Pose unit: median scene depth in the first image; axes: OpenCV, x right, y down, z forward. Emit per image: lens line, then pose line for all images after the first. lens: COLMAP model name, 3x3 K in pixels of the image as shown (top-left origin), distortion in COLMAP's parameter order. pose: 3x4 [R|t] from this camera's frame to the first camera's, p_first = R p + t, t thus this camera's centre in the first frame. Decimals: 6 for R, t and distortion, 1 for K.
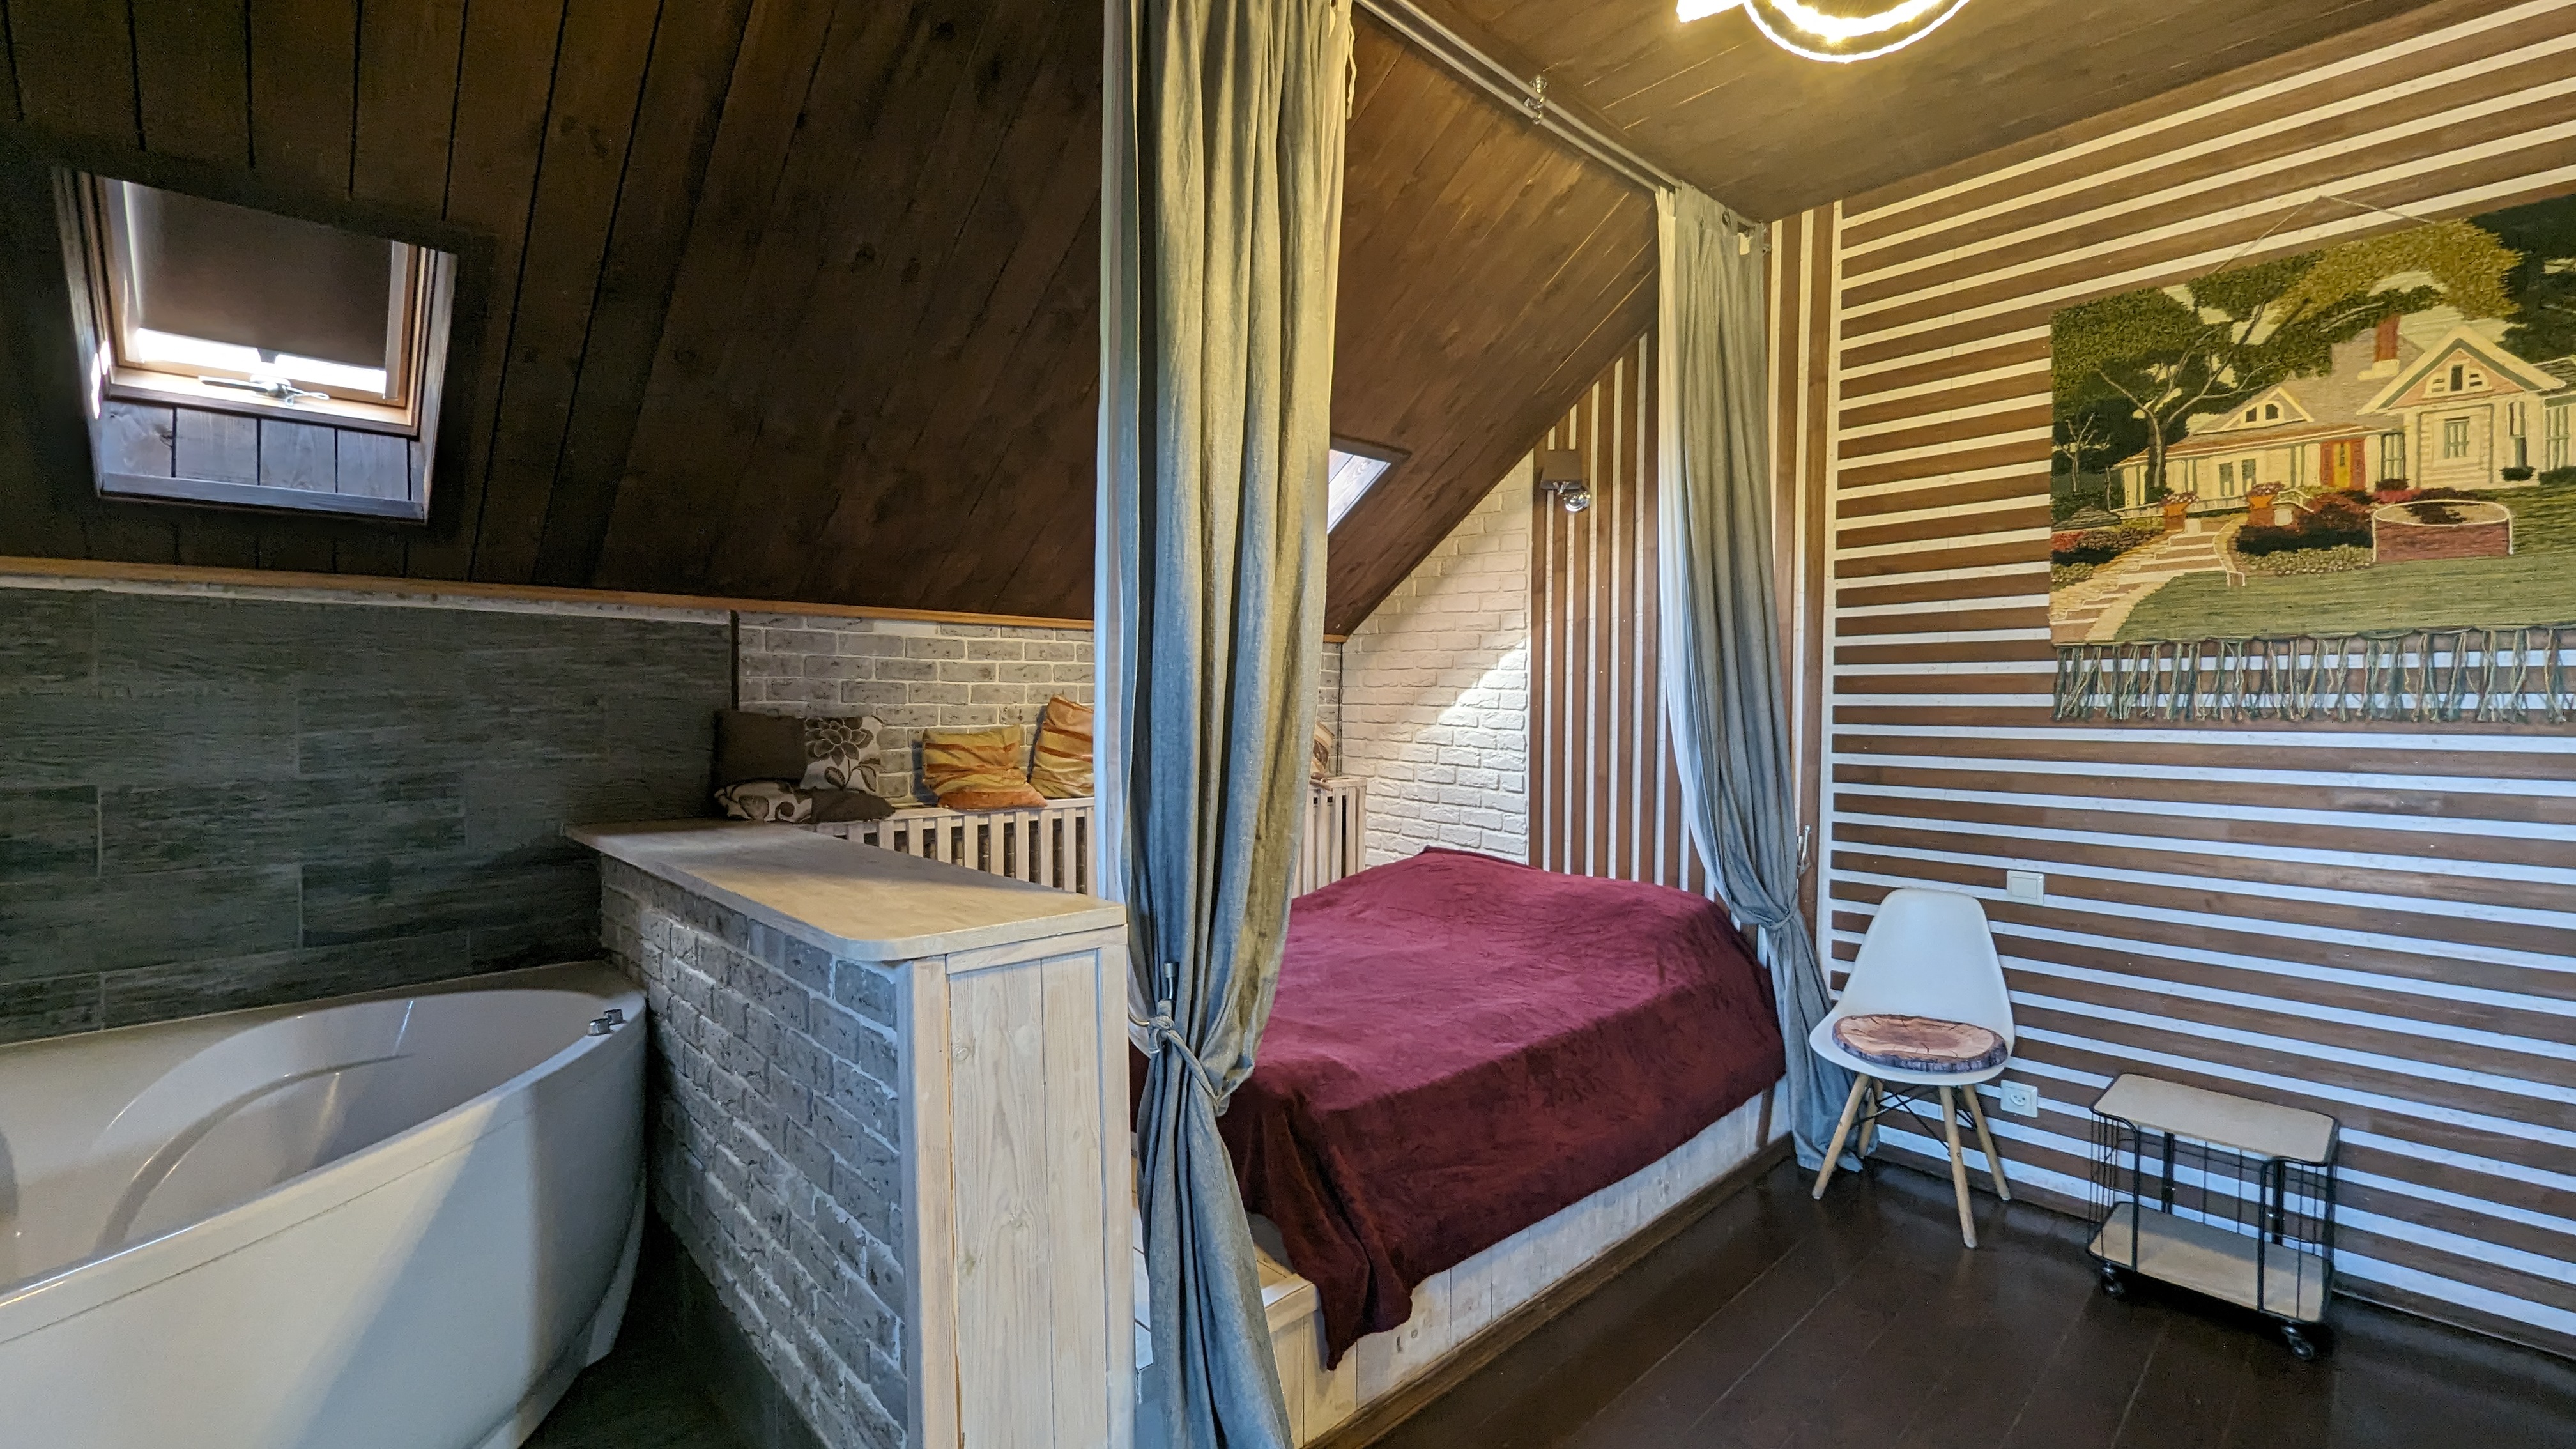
lens RADIAL K [[1060.2, 0, 1296.6], [0, 1060.2, 735.5], [0, 0, 1]] dist [0.002737, -0.002091]
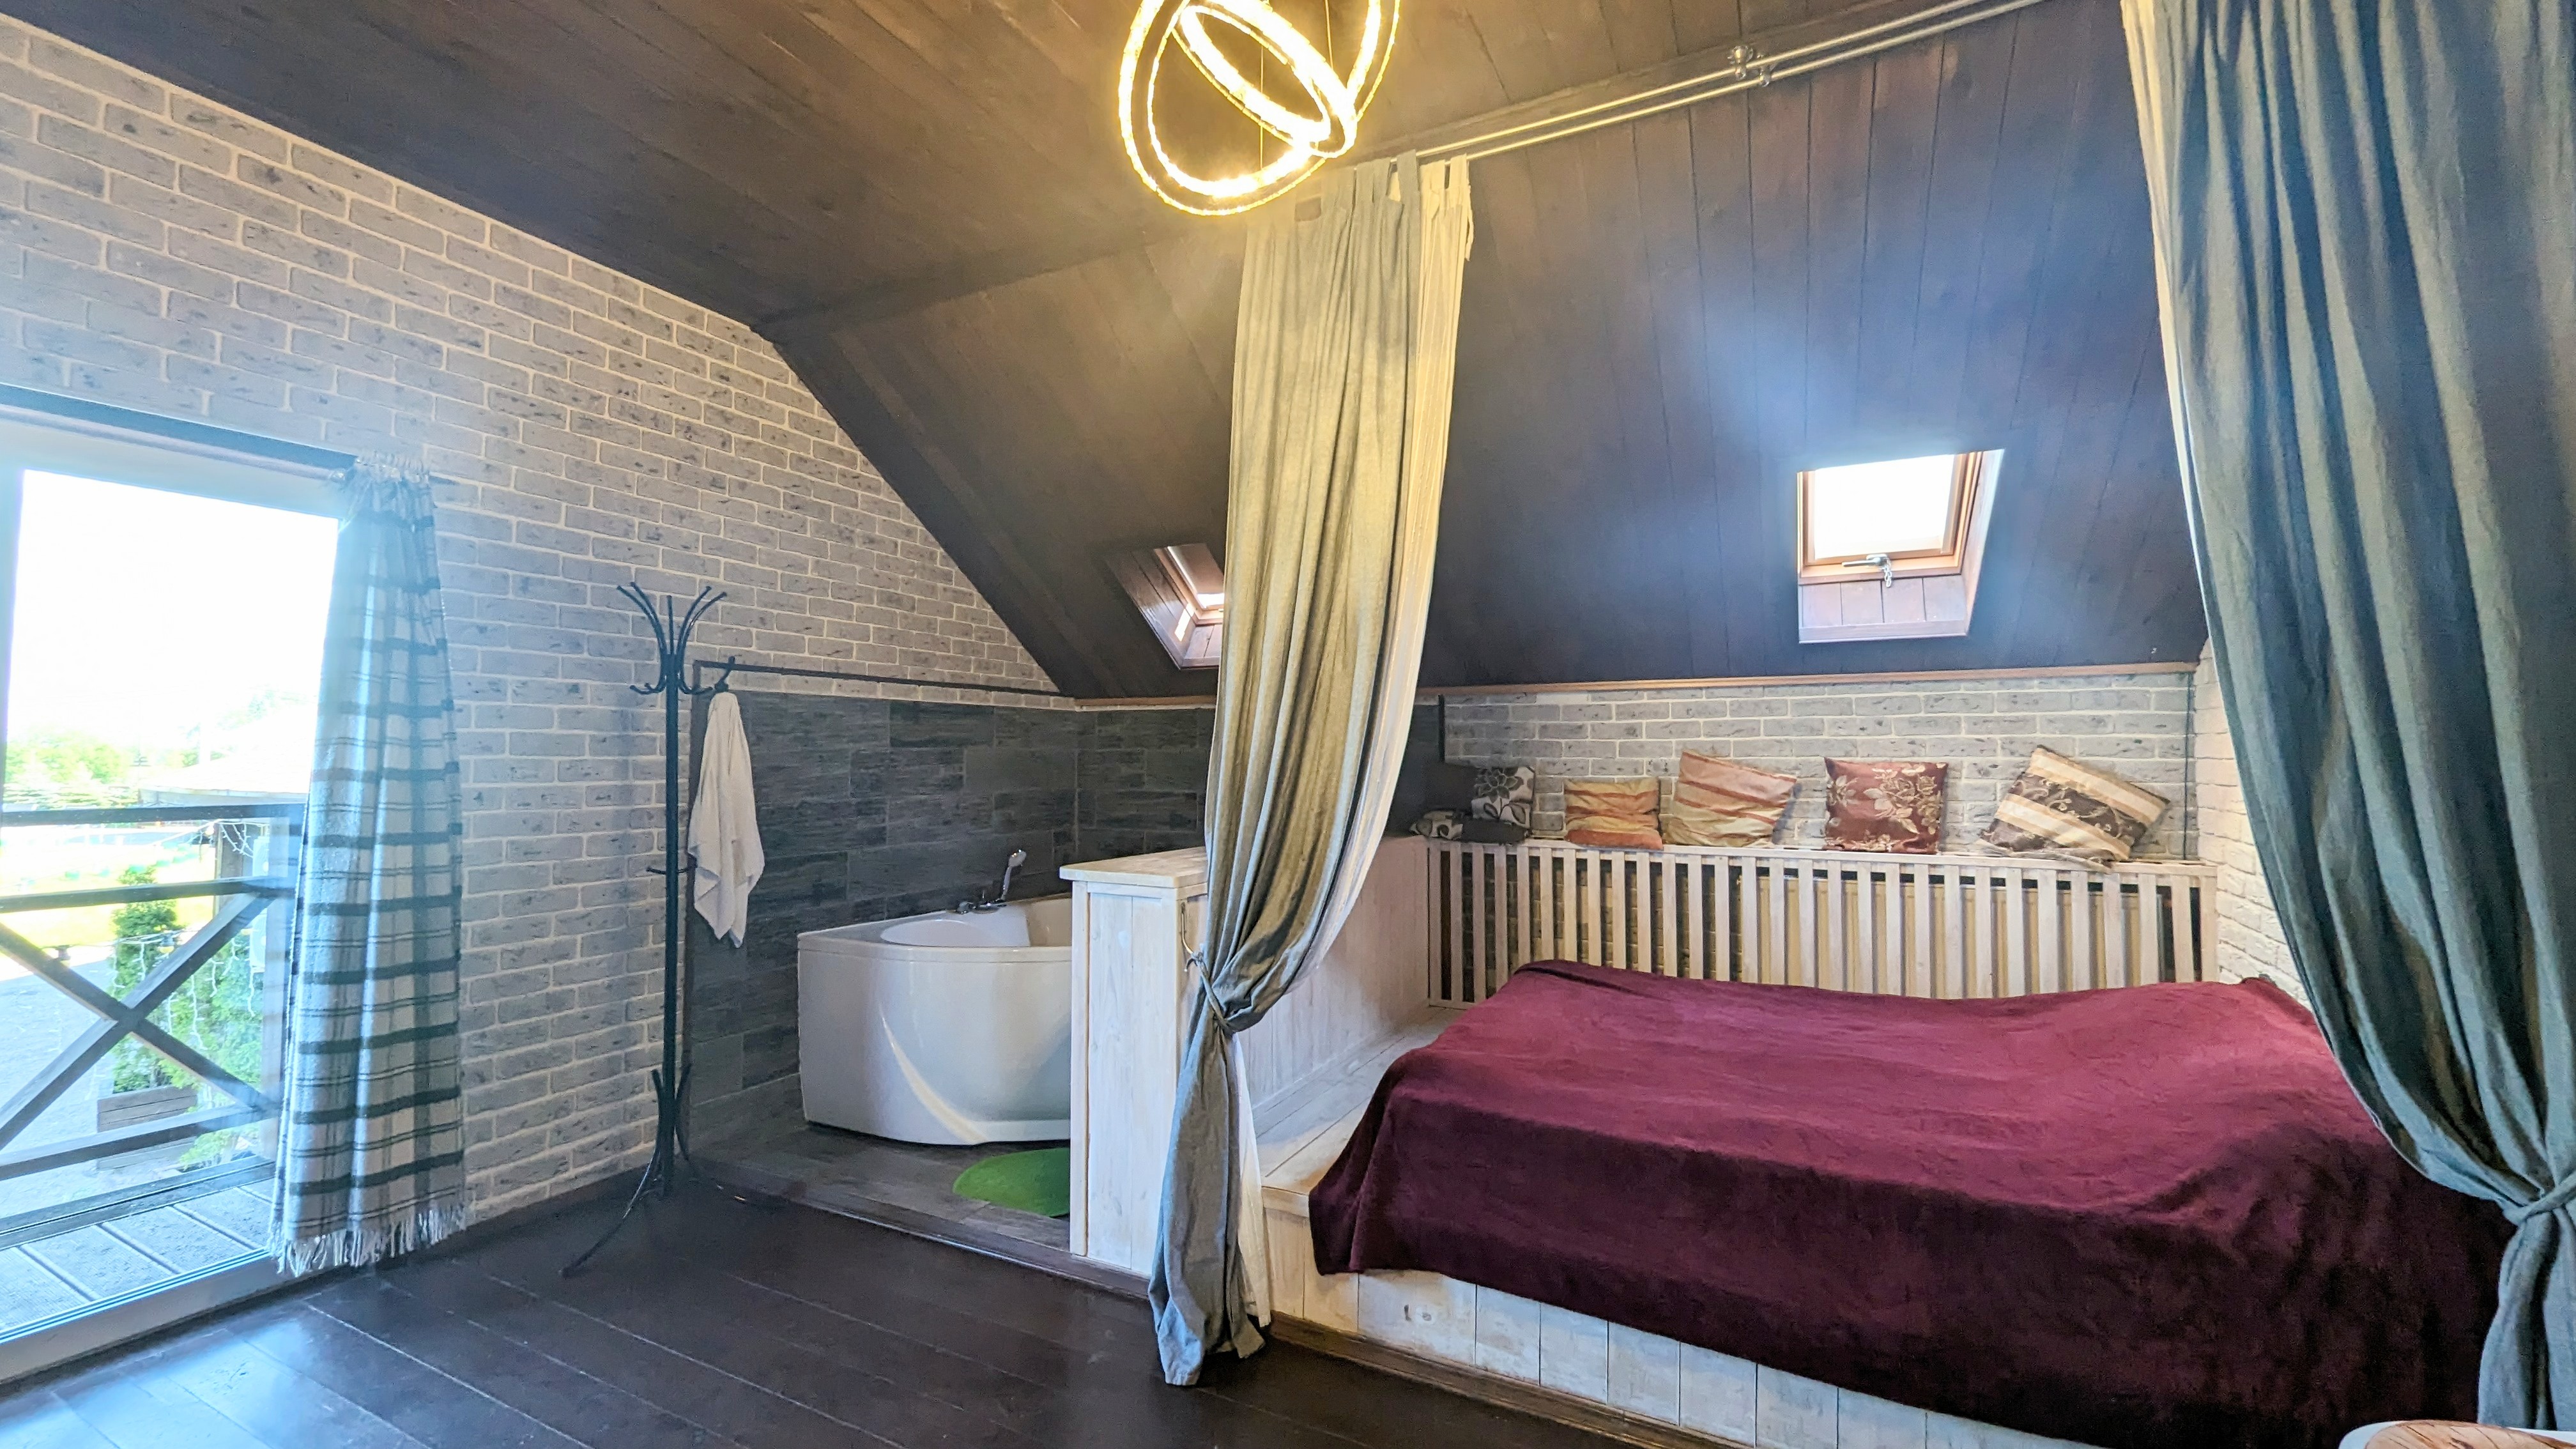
lens RADIAL K [[1060.2, 0, 1296.6], [0, 1060.2, 735.5], [0, 0, 1]] dist [0.002737, -0.002091]
pose [[0.320148, -0.015324, -0.947244, 0.732803], [-0.026819, 0.999322, -0.025230, -0.015719], [0.946988, 0.033481, 0.319520, 0.296351]]
